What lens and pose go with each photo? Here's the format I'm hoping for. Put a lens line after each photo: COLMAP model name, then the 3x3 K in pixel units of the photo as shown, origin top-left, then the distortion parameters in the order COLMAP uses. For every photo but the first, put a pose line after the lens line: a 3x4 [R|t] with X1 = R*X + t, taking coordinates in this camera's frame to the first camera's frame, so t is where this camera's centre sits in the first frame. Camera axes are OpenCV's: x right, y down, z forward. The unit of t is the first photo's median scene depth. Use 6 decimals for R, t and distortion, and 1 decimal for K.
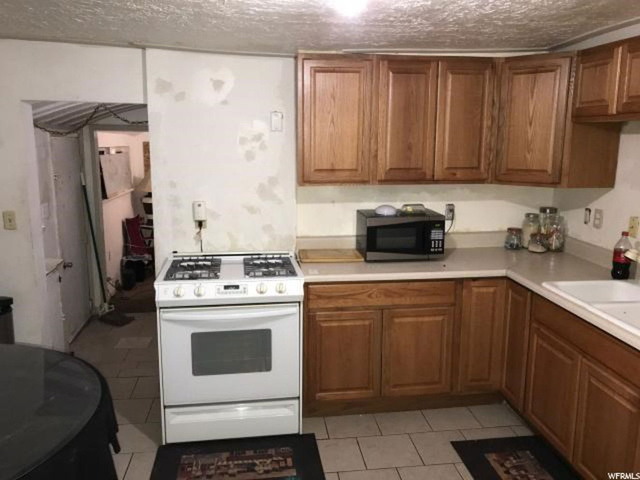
lens RADIAL K [[521.0, 0, 321.8], [0, 521.0, 236.2], [0, 0, 1]] dist [0.013470, 0.017332]
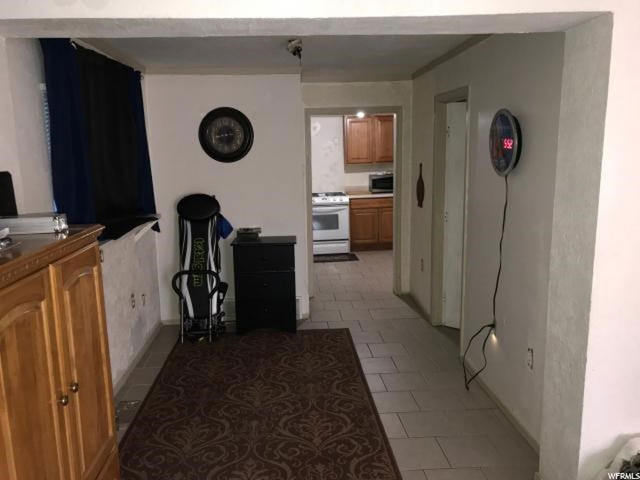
lens RADIAL K [[521.0, 0, 314.3], [0, 521.0, 235.6], [0, 0, 1]] dist [0.013470, 0.017332]
pose [[0.997676, -0.028578, -0.061853, -0.052677], [0.025500, 0.998424, -0.049983, 0.408026], [0.063184, 0.048289, 0.996833, -1.701736]]
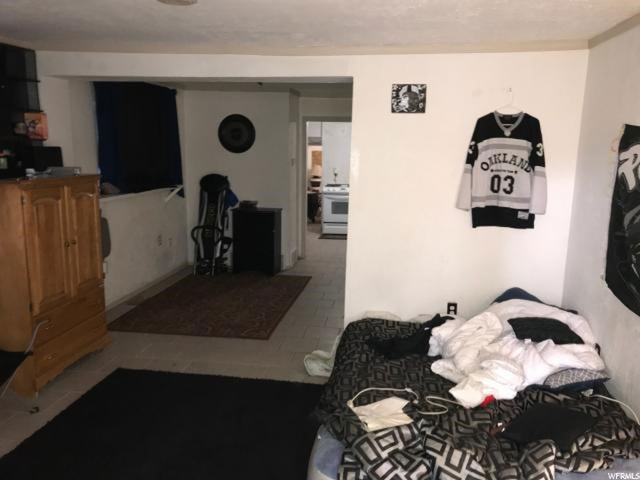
lens RADIAL K [[521.0, 0, 326.3], [0, 521.0, 242.3], [0, 0, 1]] dist [0.013470, 0.017332]
pose [[0.968110, 0.042952, -0.246816, 0.552040], [-0.053569, 0.997898, -0.036460, 0.548012], [0.244731, 0.048519, 0.968376, -2.226759]]
